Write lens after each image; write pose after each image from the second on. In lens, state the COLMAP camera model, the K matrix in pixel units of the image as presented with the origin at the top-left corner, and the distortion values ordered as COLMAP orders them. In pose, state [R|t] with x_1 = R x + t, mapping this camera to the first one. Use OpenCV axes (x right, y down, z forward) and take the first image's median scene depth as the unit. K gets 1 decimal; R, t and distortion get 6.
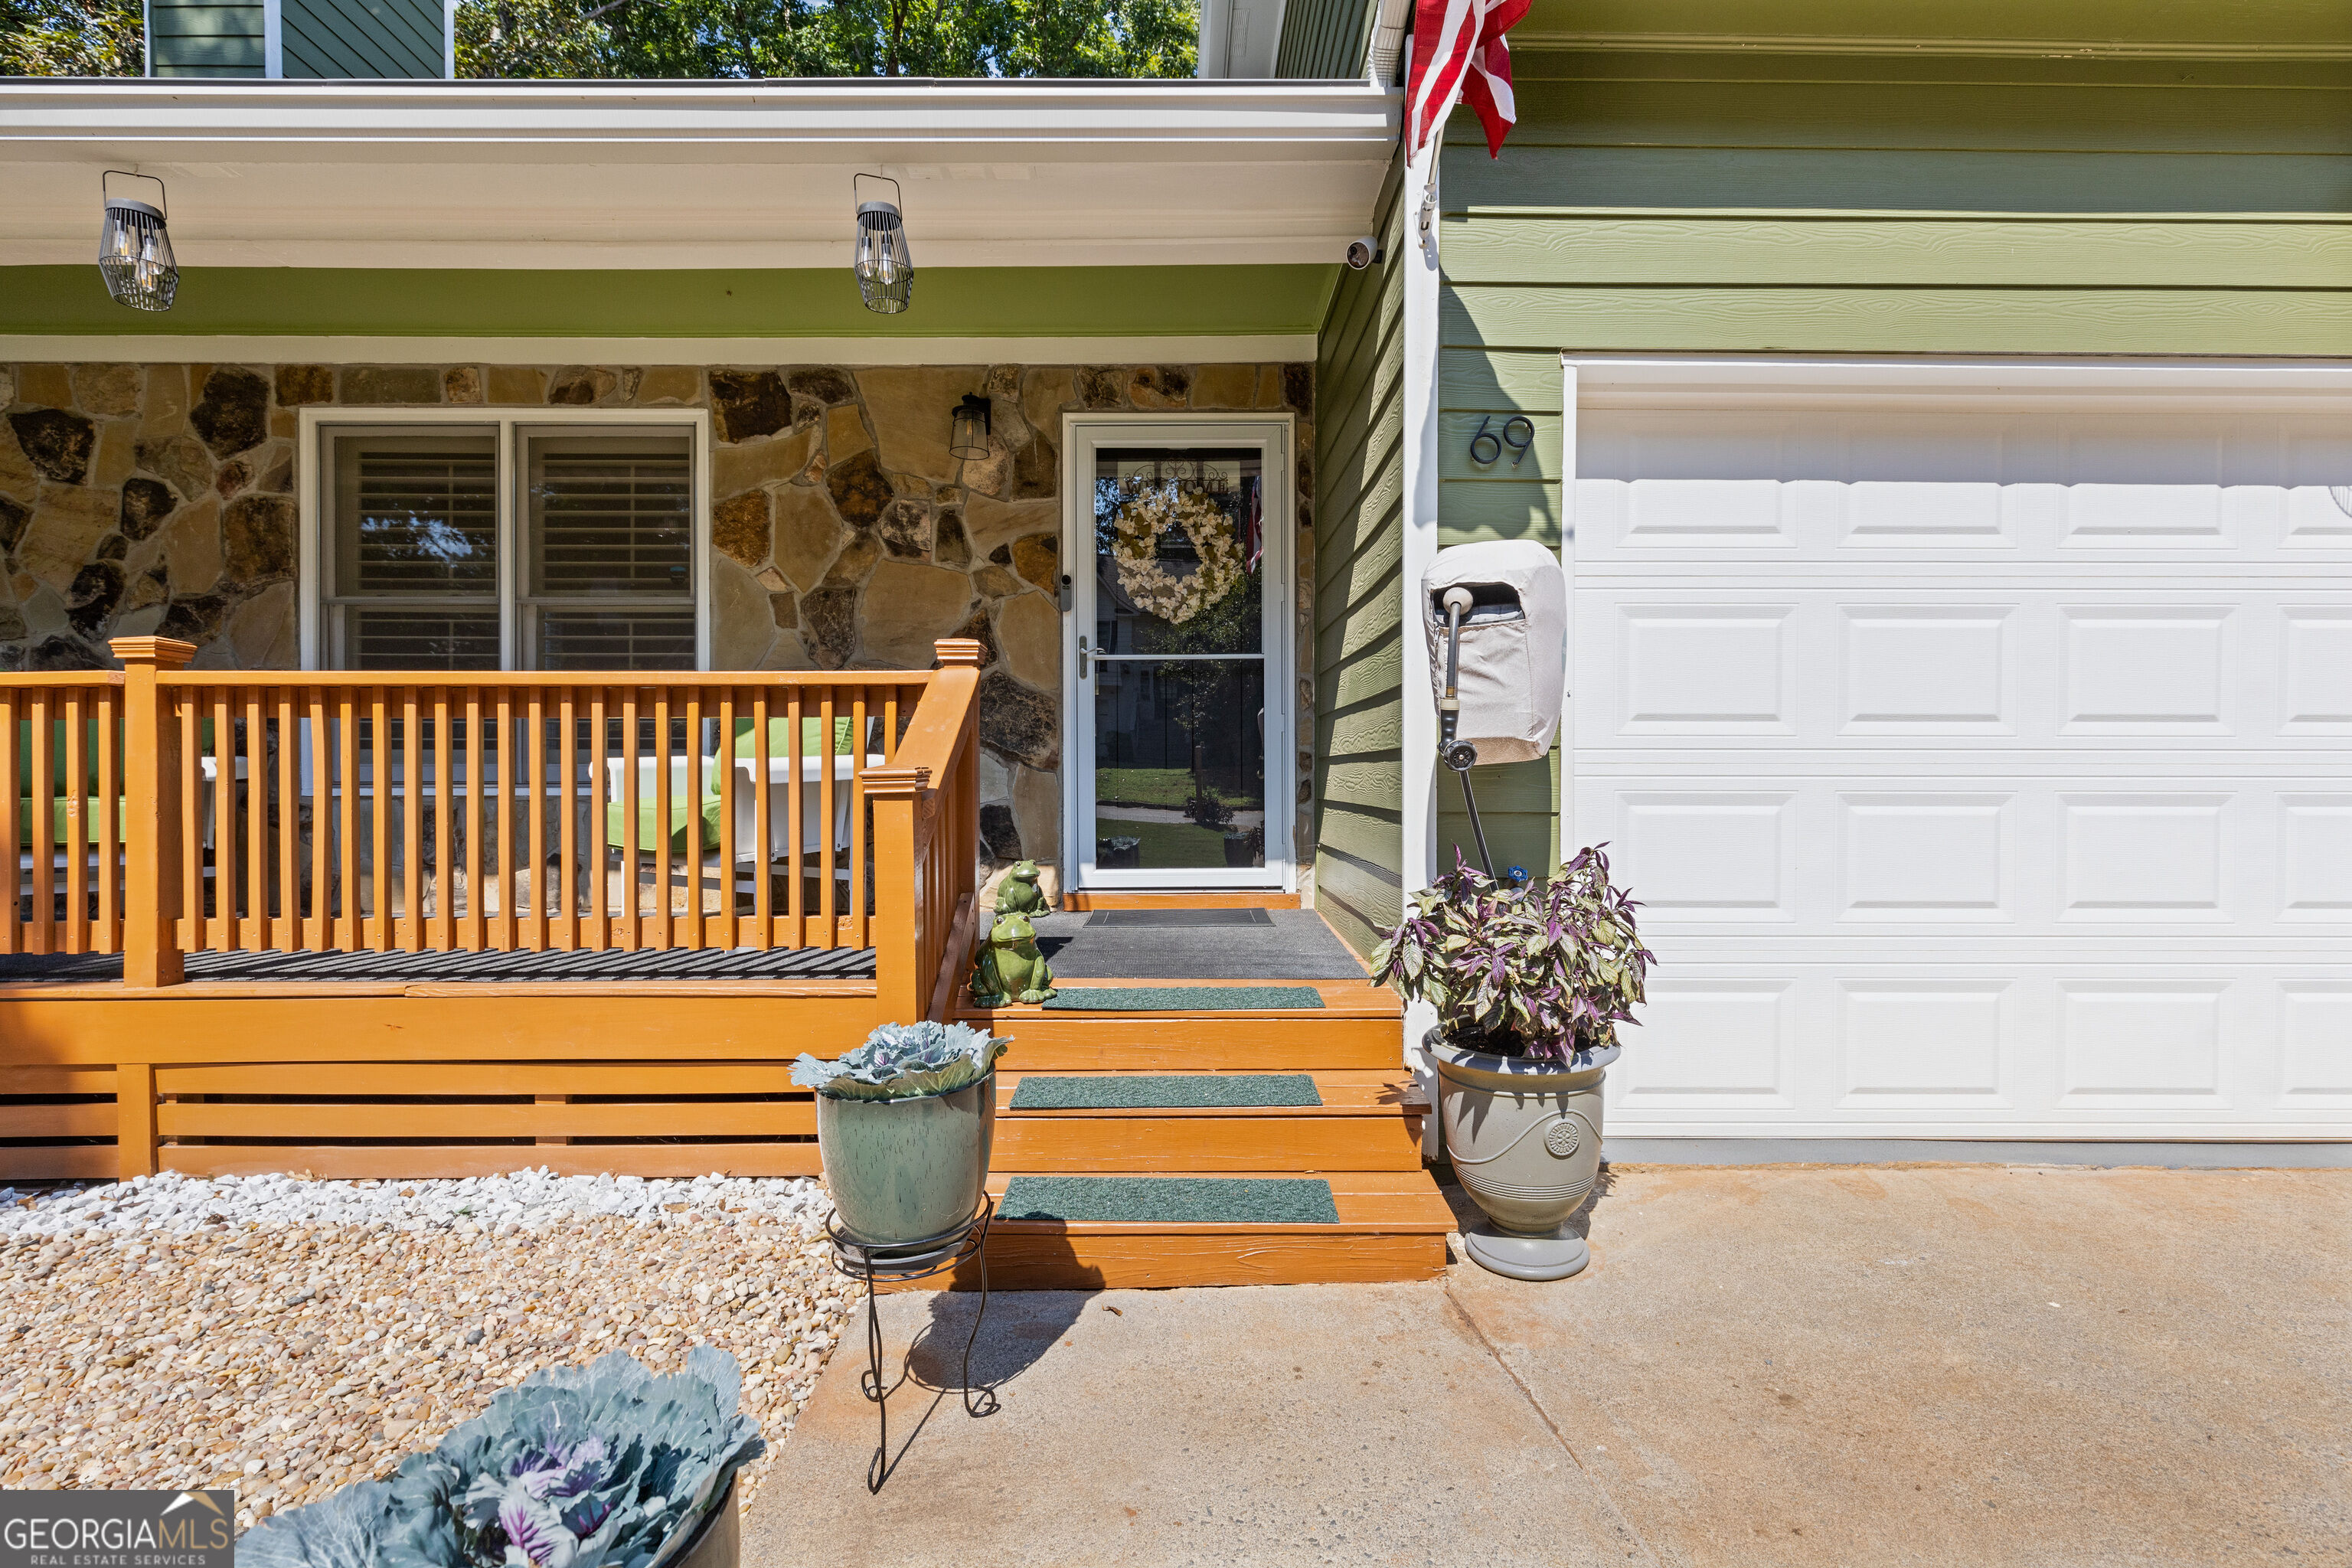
lens RADIAL K [[1064.5, 0, 1176.0], [0, 1064.5, 784.0], [0, 0, 1]] dist [0.008427, 0.000111]
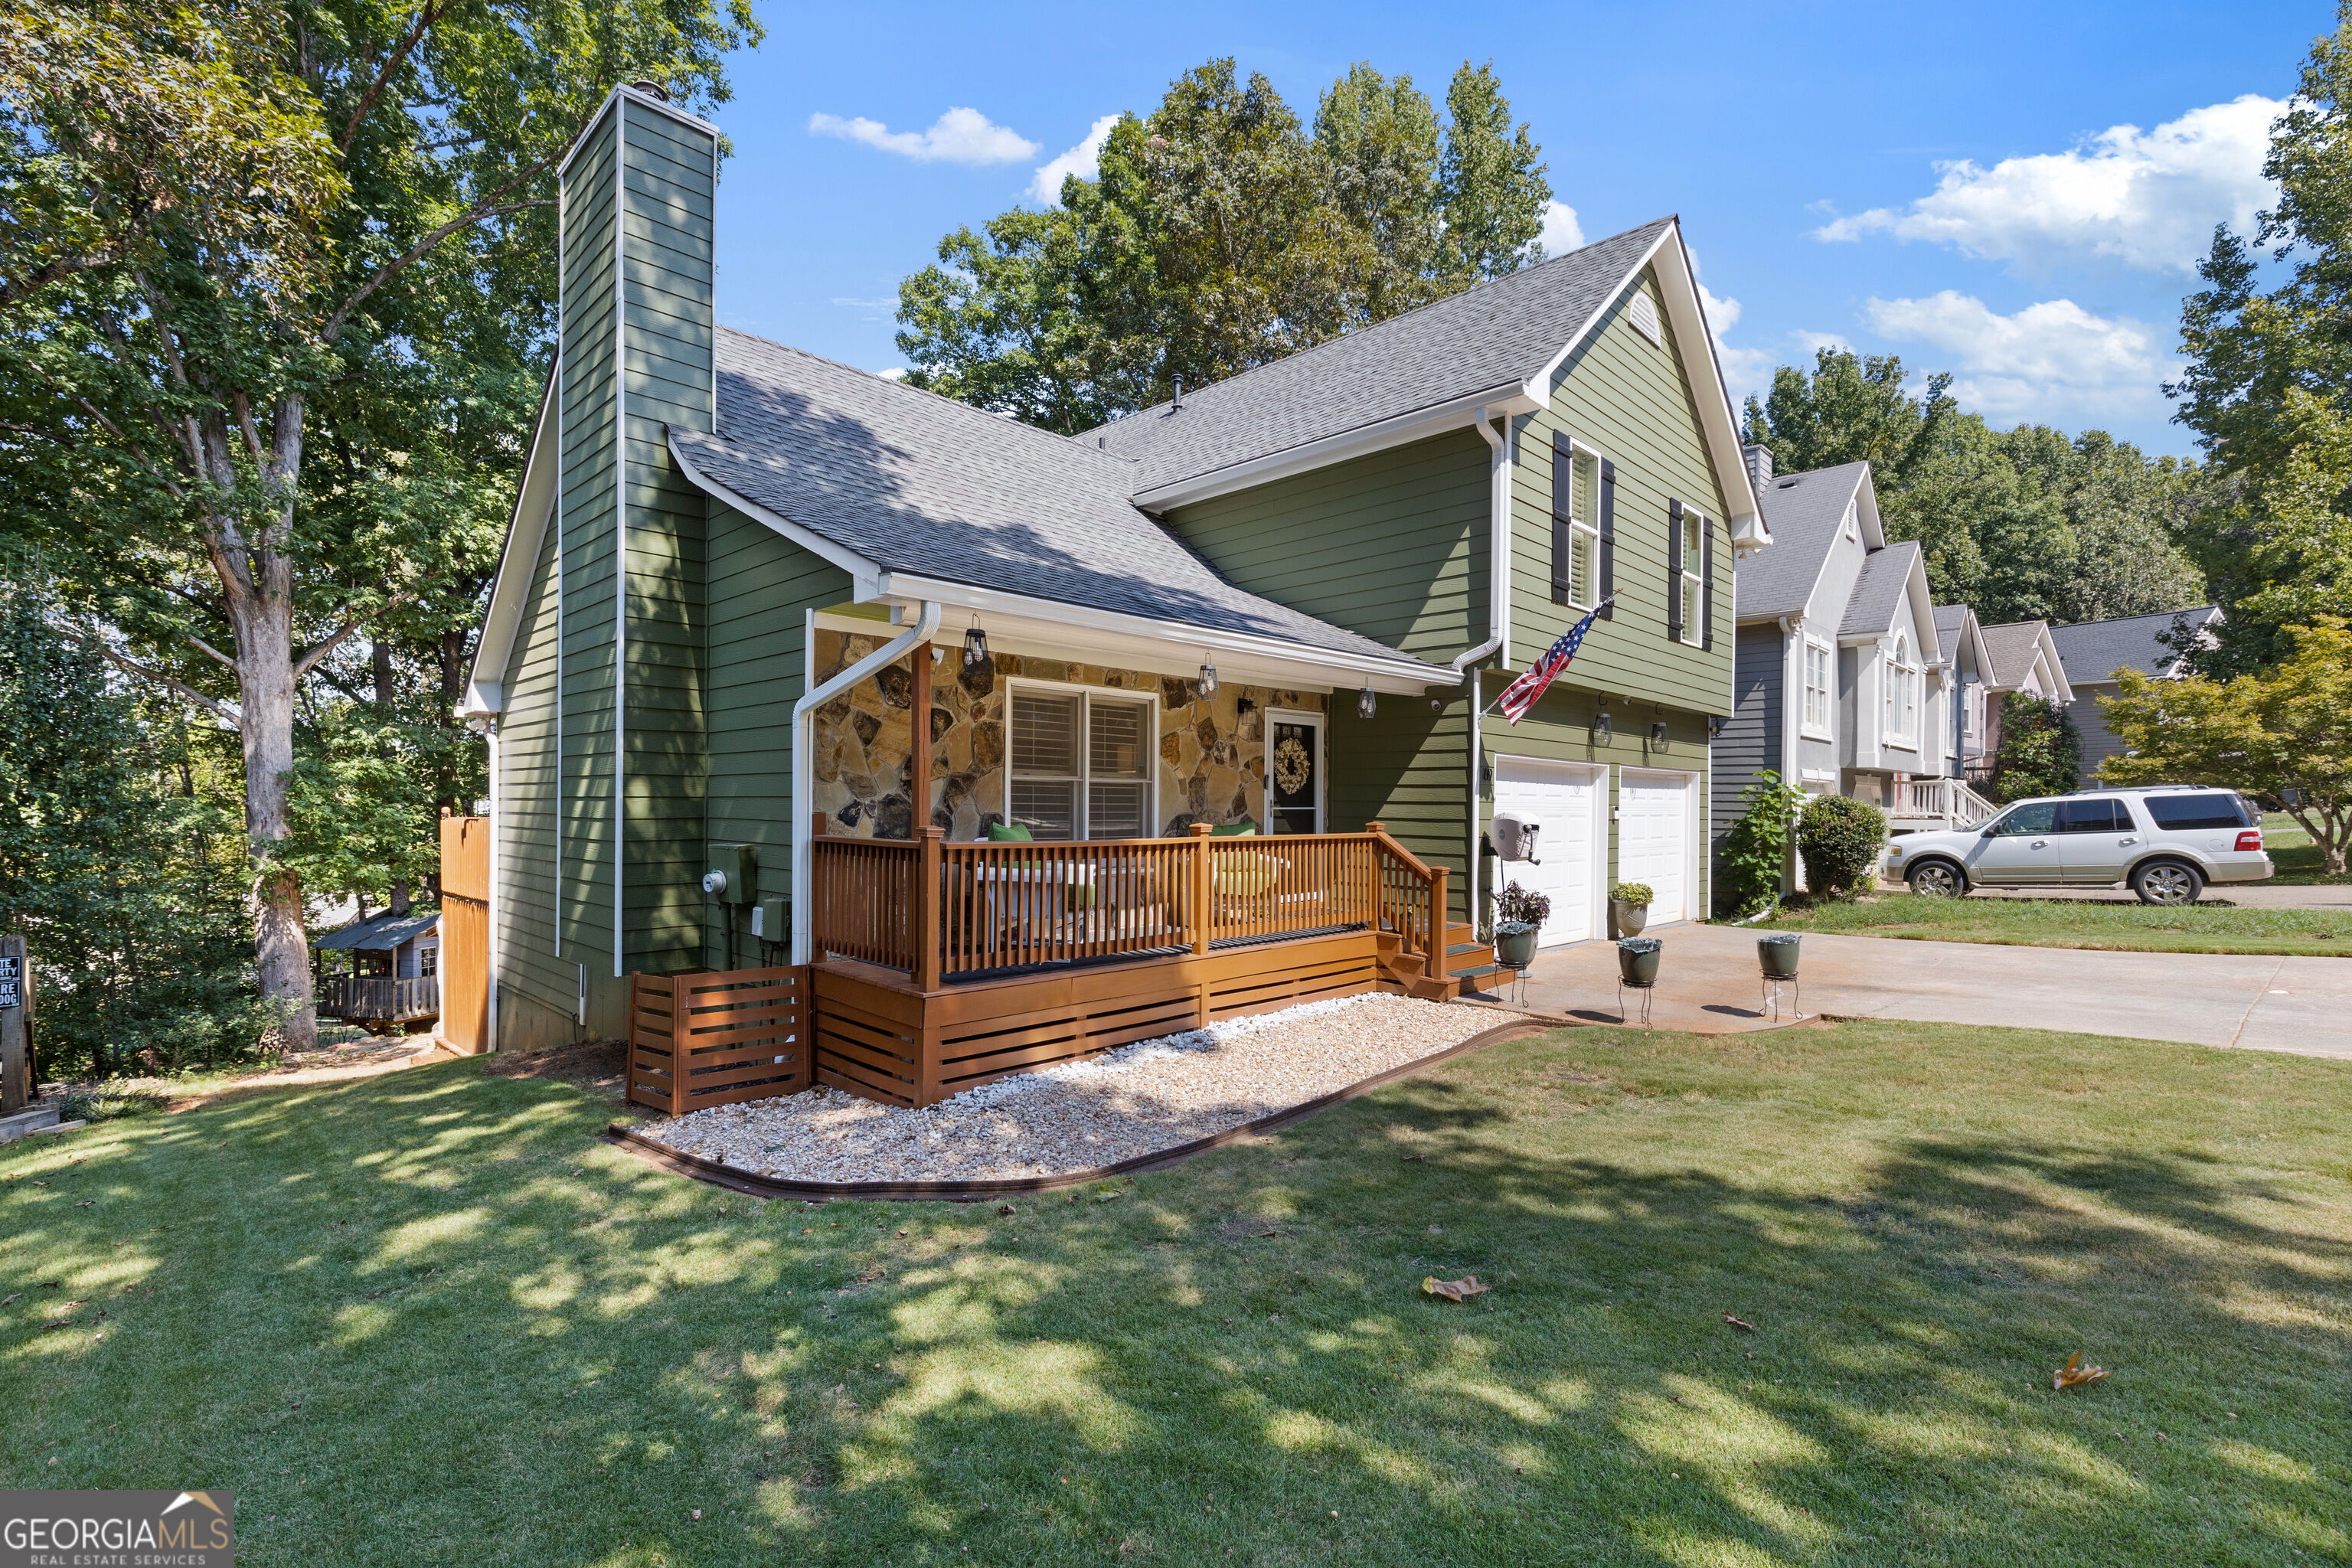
lens RADIAL K [[1064.5, 0, 1176.0], [0, 1064.5, 784.0], [0, 0, 1]] dist [0.008427, 0.000111]
pose [[0.697065, 0.019039, 0.716755, -1.973958], [-0.007873, 0.999790, -0.018900, -0.125748], [-0.716964, 0.007532, 0.697069, -0.542981]]
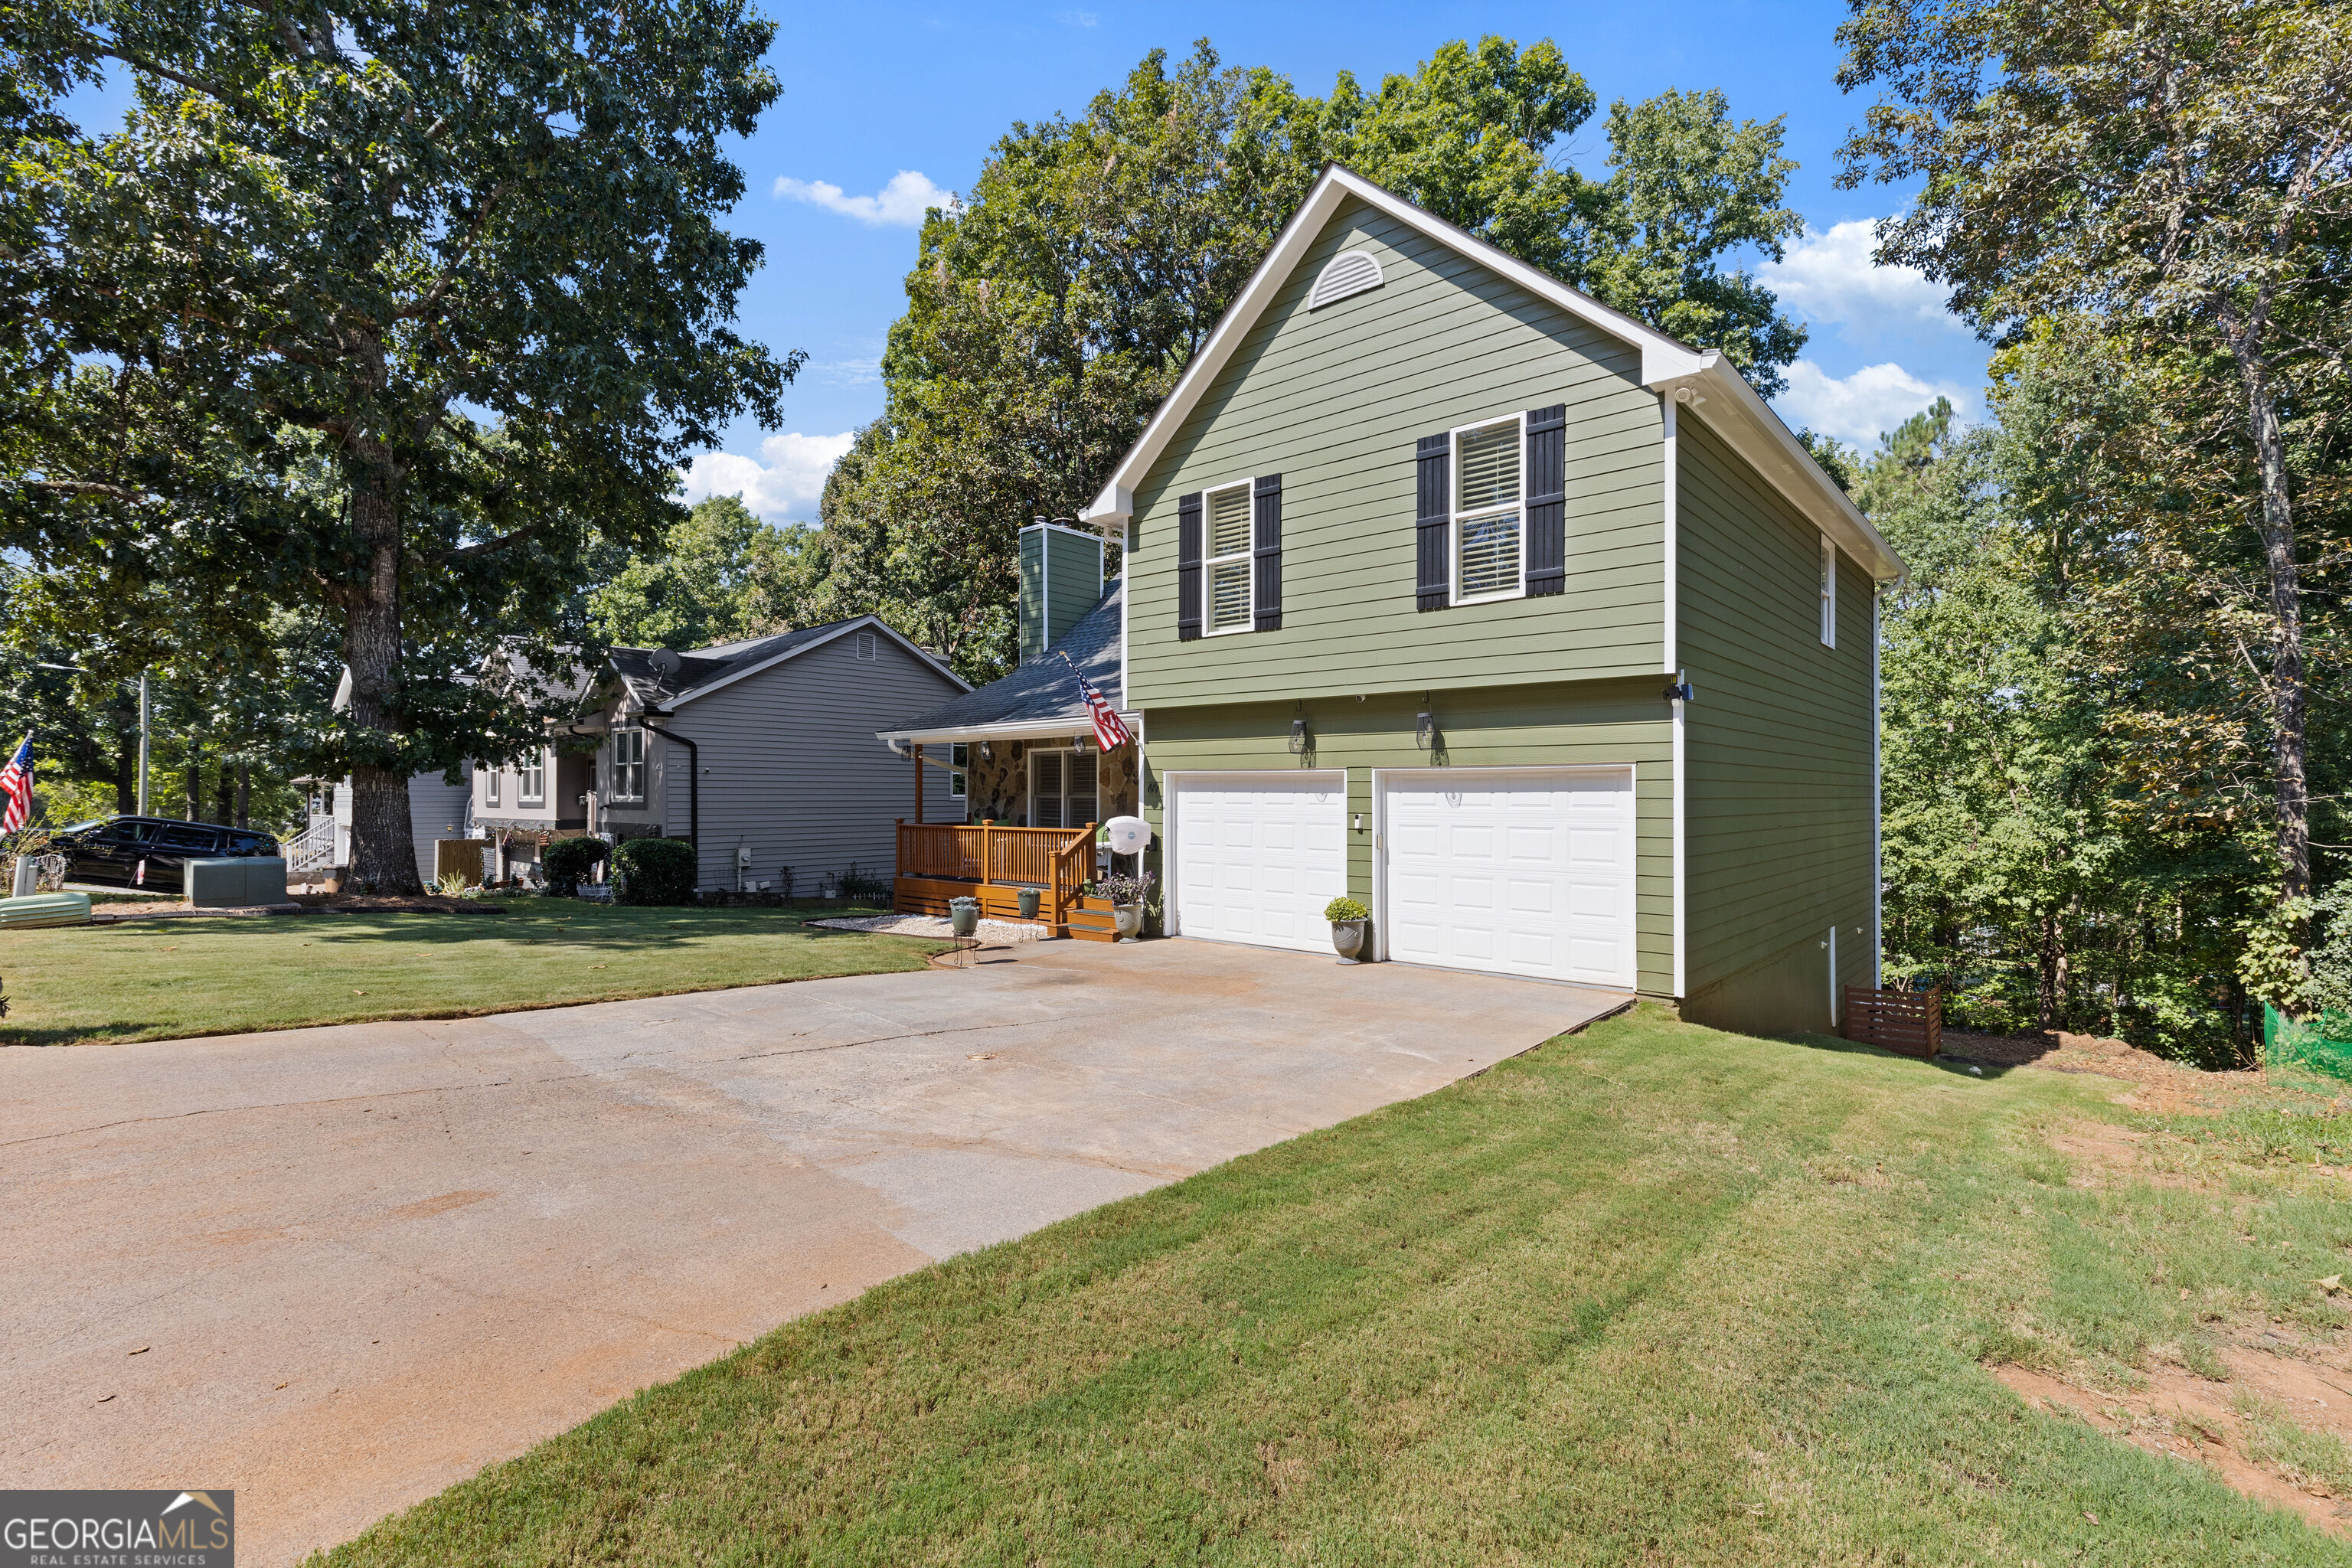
lens RADIAL K [[1064.5, 0, 1176.0], [0, 1064.5, 784.0], [0, 0, 1]] dist [0.008427, 0.000111]
pose [[0.745208, -0.004399, -0.666817, 2.273513], [-0.006866, 0.999875, -0.014268, -0.167386], [0.666796, 0.015211, 0.745085, -1.612362]]
